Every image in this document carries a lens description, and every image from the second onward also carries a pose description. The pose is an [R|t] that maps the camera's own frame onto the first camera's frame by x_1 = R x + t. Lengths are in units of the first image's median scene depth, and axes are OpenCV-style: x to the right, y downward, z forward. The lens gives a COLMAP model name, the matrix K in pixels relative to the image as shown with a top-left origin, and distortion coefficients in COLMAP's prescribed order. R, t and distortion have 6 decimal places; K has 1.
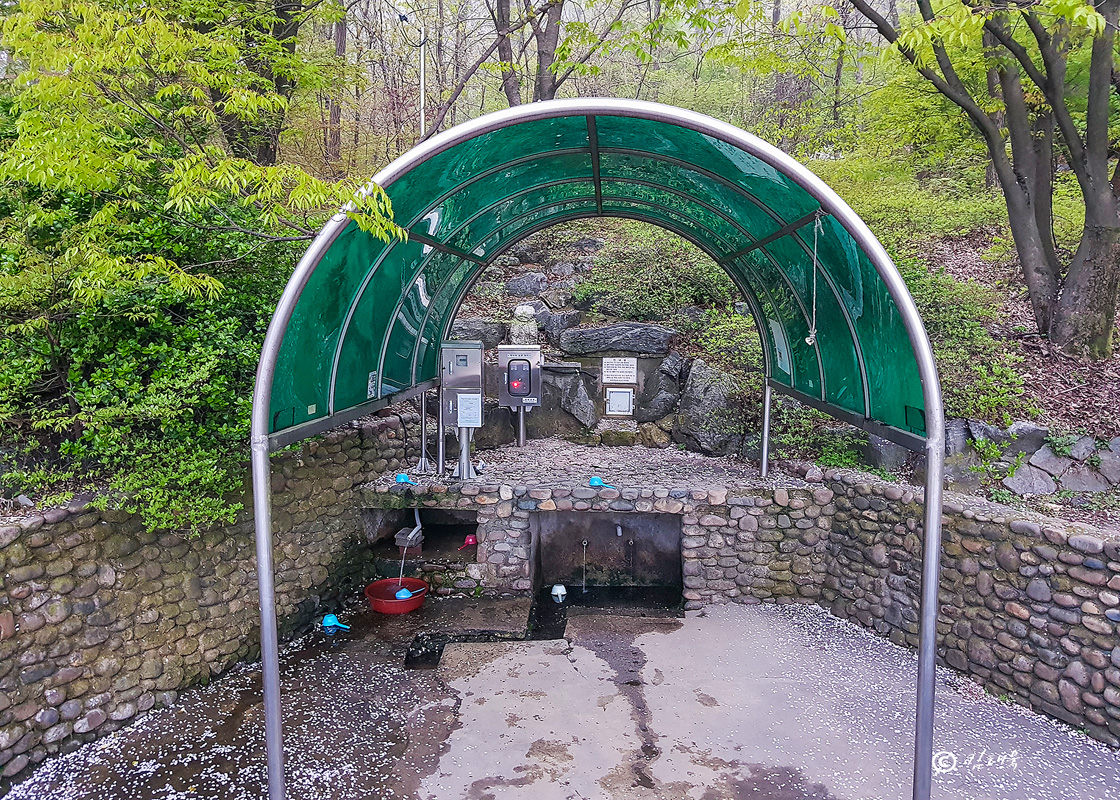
lens RADIAL K [[753.9, 0, 560.0], [0, 753.9, 400.0], [0, 0, 1]] dist [0.076606, -0.110088]
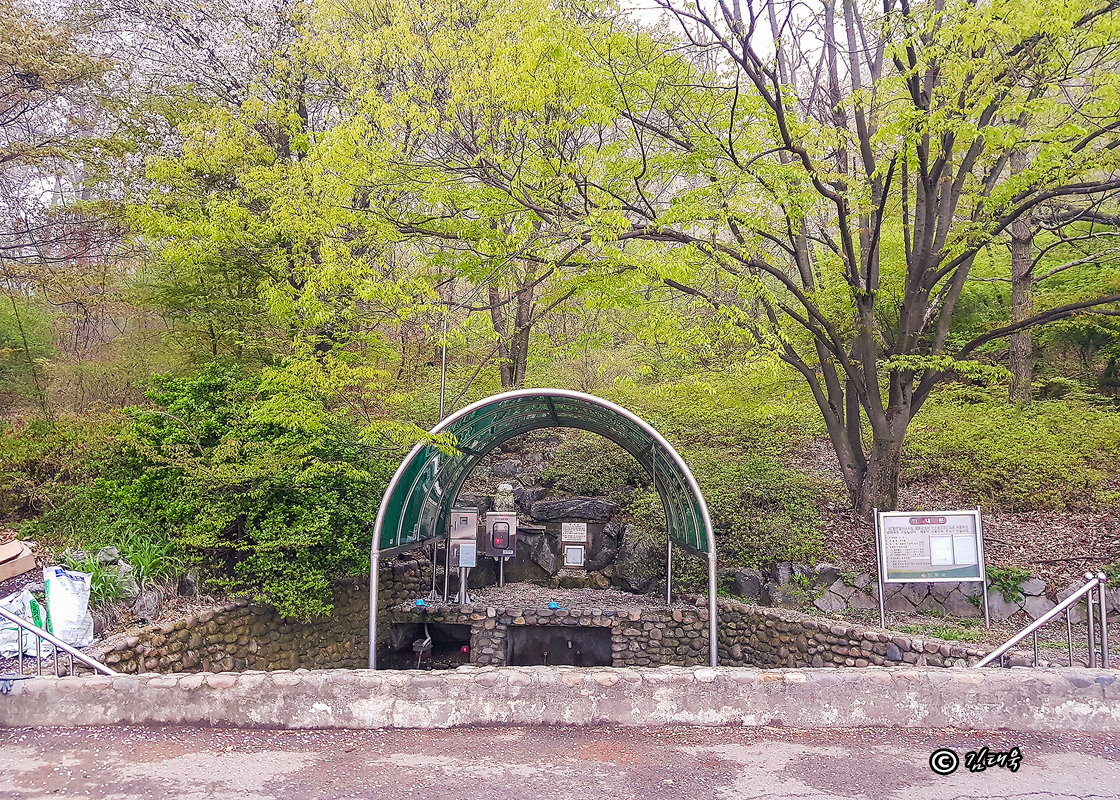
lens RADIAL K [[753.9, 0, 560.0], [0, 753.9, 400.0], [0, 0, 1]] dist [0.076606, -0.110088]
pose [[0.999341, 0.014699, 0.033176, 0.006326], [-0.006610, 0.972724, -0.231872, 0.060242], [-0.035679, 0.231500, 0.972180, -0.509443]]
